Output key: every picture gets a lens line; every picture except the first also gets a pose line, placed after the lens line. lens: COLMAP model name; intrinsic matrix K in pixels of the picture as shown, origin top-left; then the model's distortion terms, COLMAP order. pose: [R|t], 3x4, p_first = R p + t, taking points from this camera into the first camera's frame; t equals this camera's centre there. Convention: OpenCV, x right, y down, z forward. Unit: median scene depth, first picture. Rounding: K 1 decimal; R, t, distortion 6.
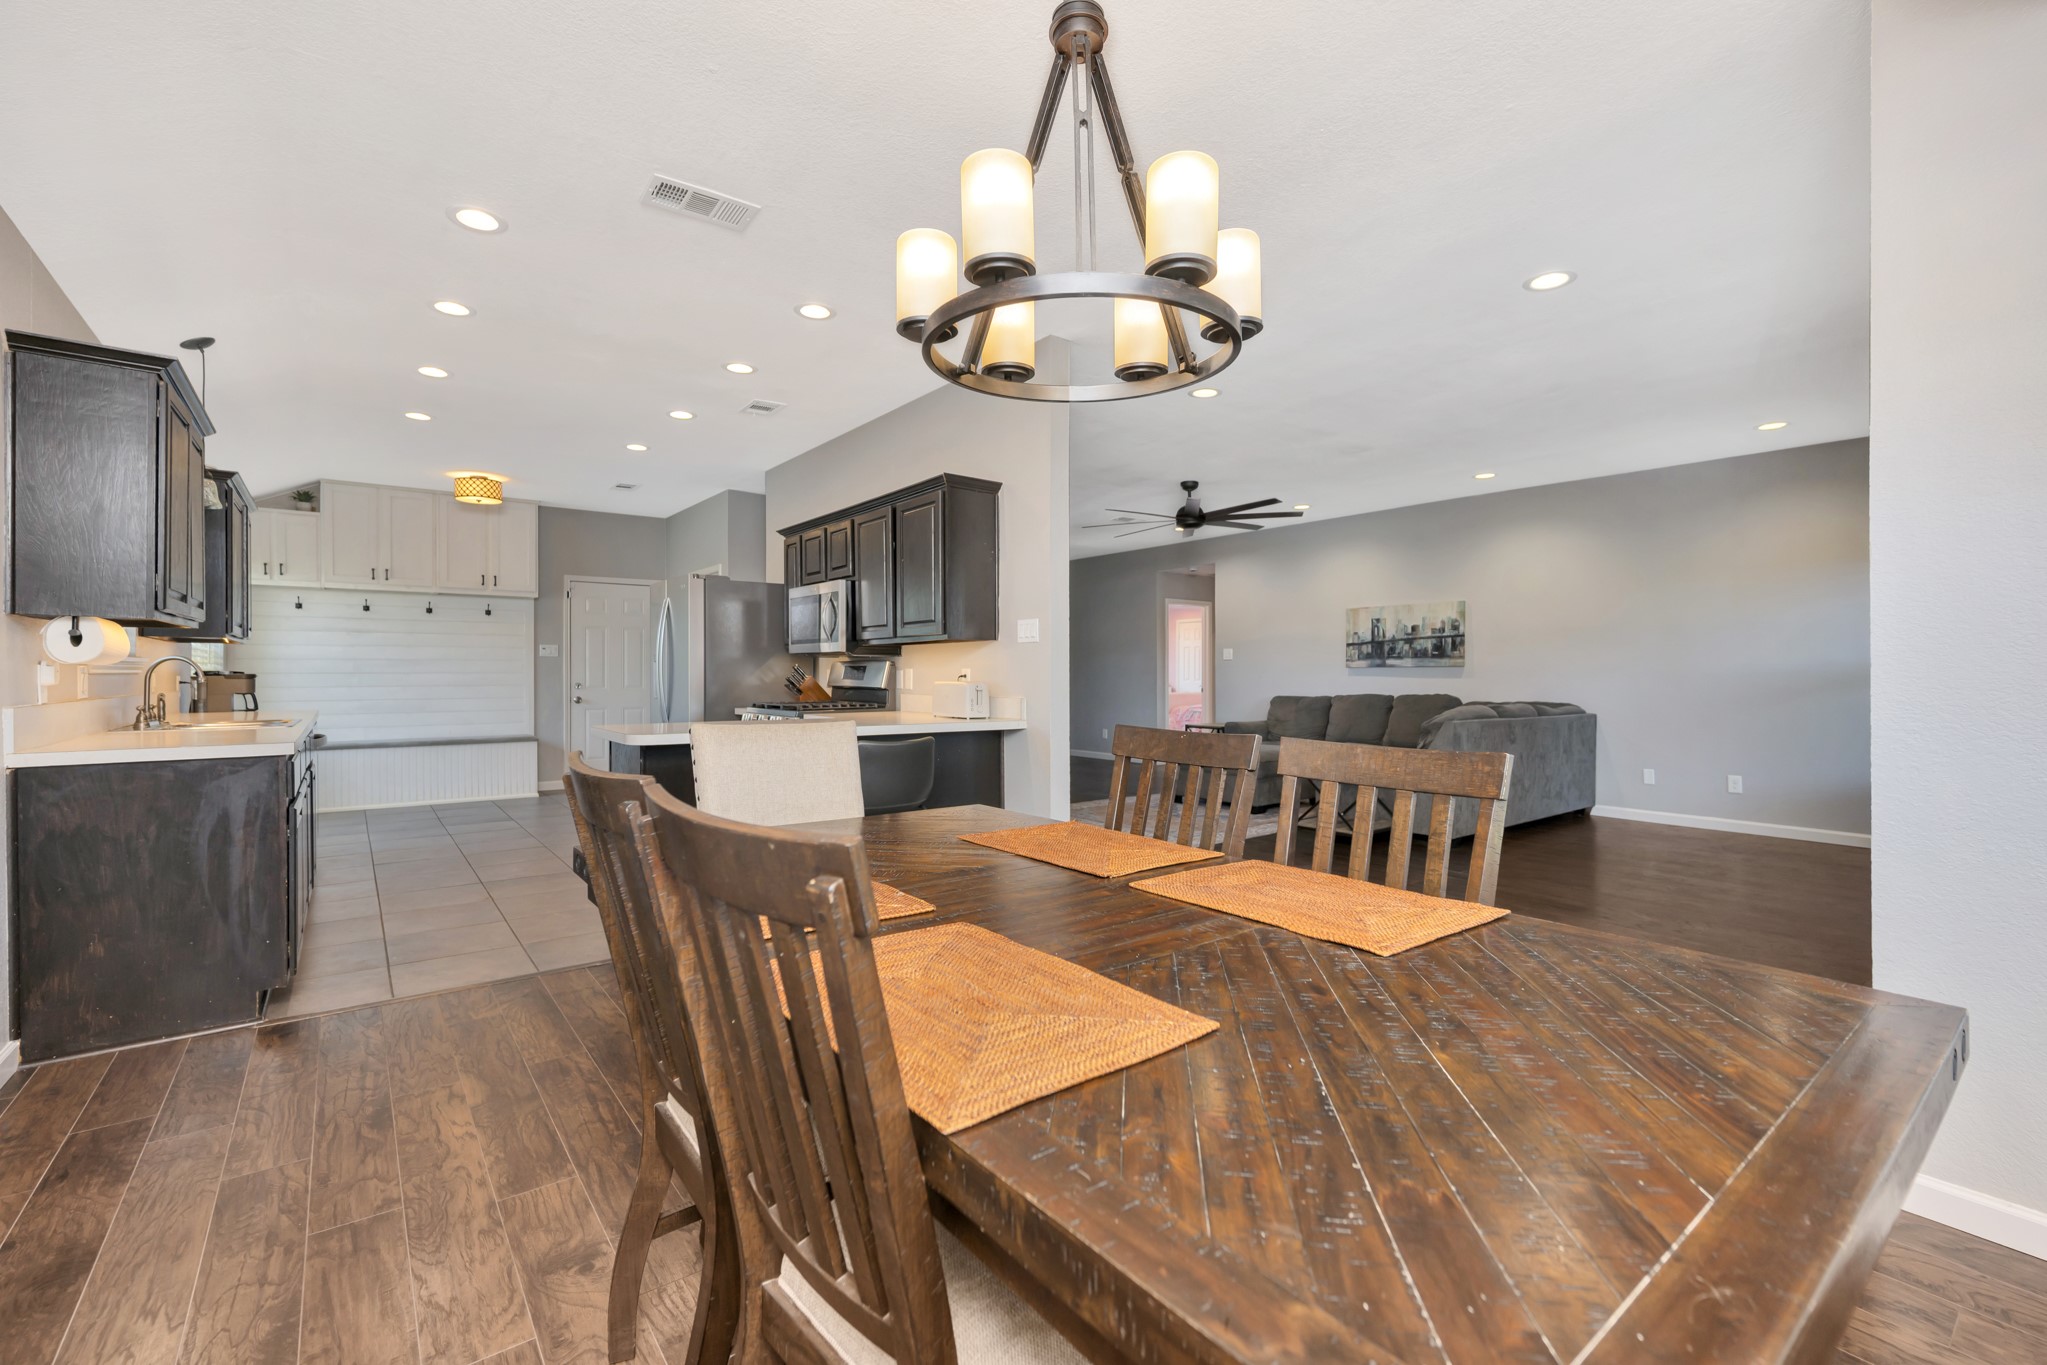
lens RADIAL K [[880.4, 0, 1028.3], [0, 880.4, 665.6], [0, 0, 1]] dist [-0.000694, -0.000051]
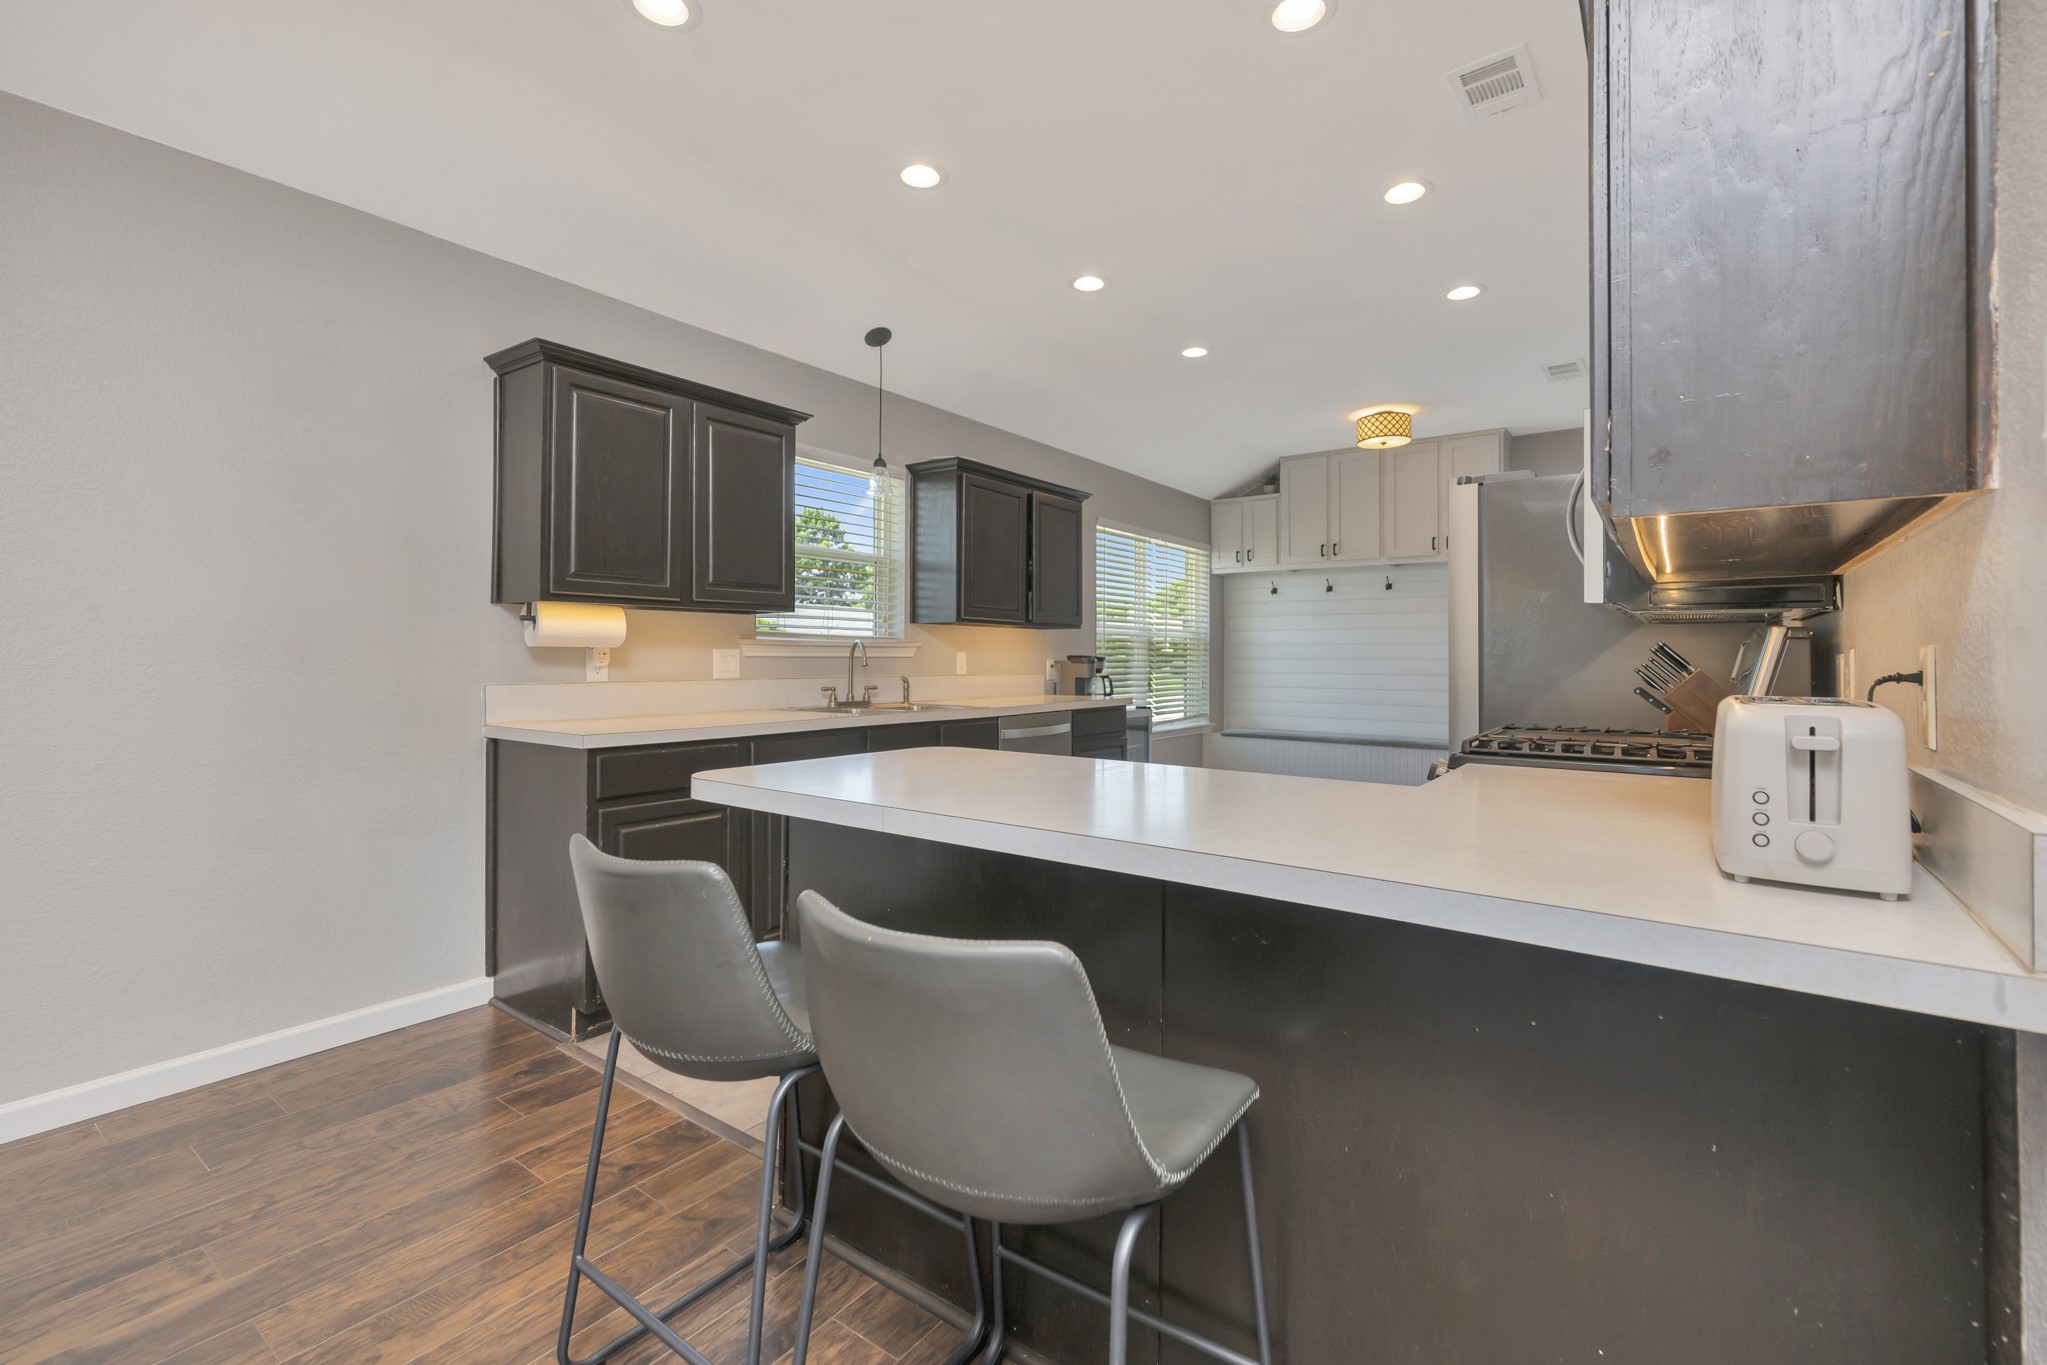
lens RADIAL K [[881.5, 0, 1032.2], [0, 881.5, 646.4], [0, 0, 1]] dist [0.000141, 0.000161]
pose [[0.276913, -0.010990, -0.960832, 0.046103], [0.002985, 0.999940, -0.010577, 0.003814], [0.960890, 0.000061, 0.276929, 0.428991]]
